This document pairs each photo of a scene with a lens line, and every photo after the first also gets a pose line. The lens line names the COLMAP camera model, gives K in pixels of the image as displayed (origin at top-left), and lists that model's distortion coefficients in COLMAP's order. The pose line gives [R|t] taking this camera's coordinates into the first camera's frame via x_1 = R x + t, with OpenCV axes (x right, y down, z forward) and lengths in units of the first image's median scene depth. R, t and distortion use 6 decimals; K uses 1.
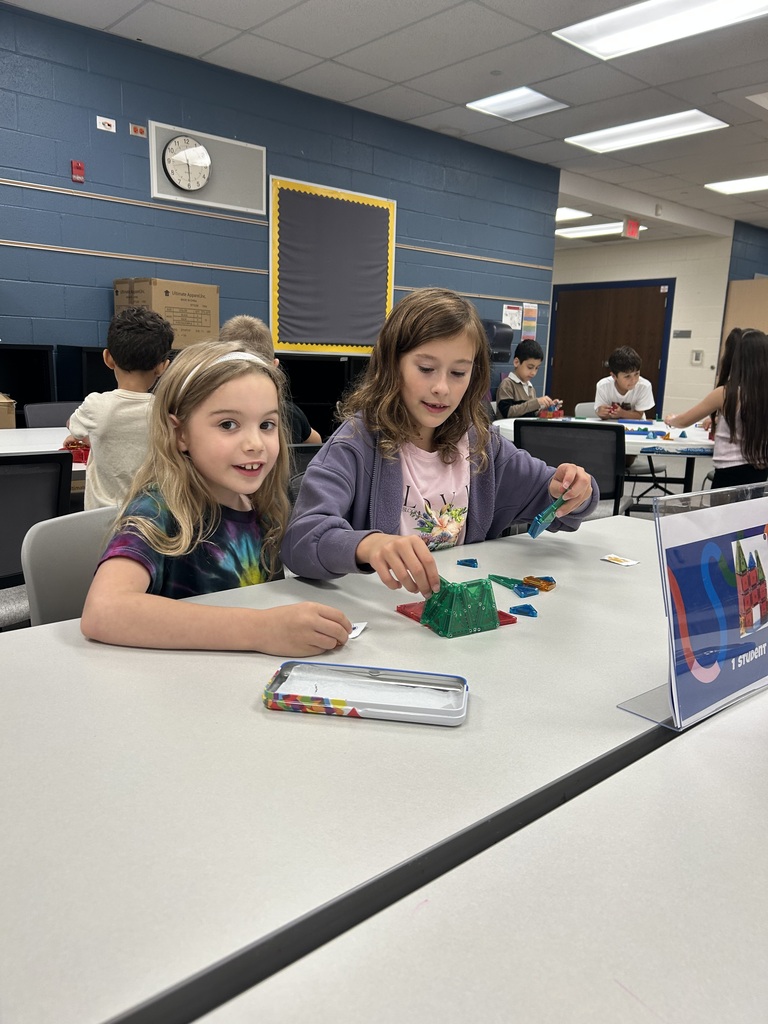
lens RADIAL K [[782.9, 0, 384.0], [0, 782.9, 512.0], [0, 0, 1]] dist [-0.004125, 0.000196]
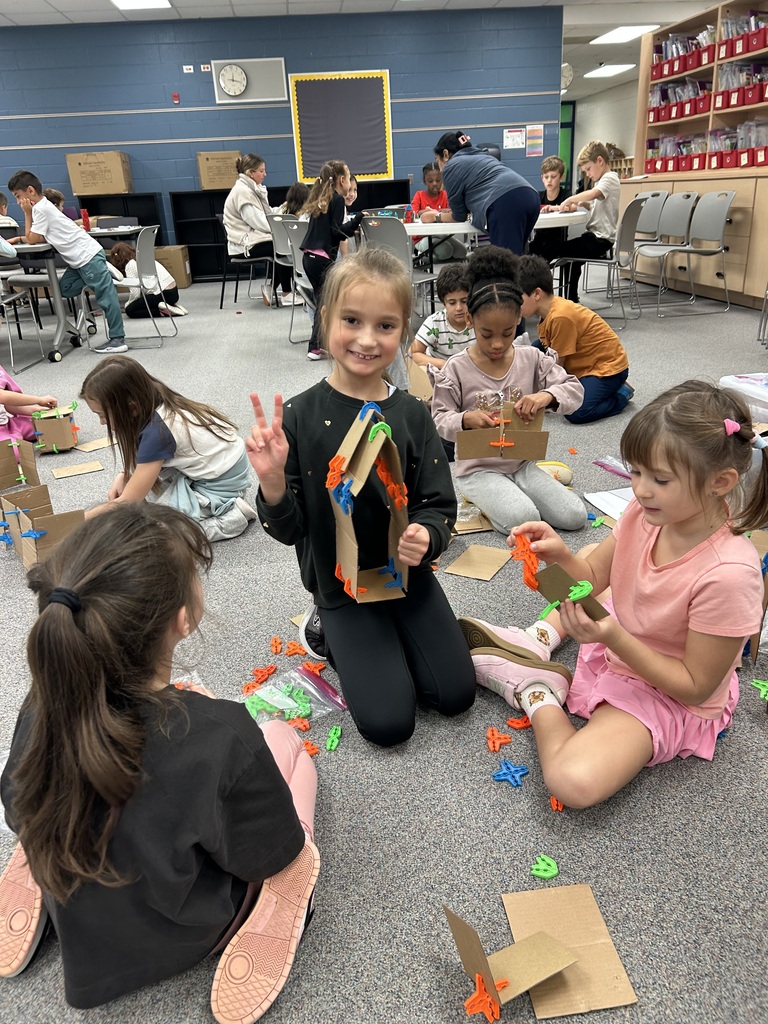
lens RADIAL K [[782.9, 0, 384.0], [0, 782.9, 512.0], [0, 0, 1]] dist [-0.004125, 0.000196]
pose [[0.814861, 0.149375, -0.560078, 1.093857], [-0.035380, 0.977241, 0.209159, 0.130971], [0.578575, -0.150620, 0.801601, -0.371415]]
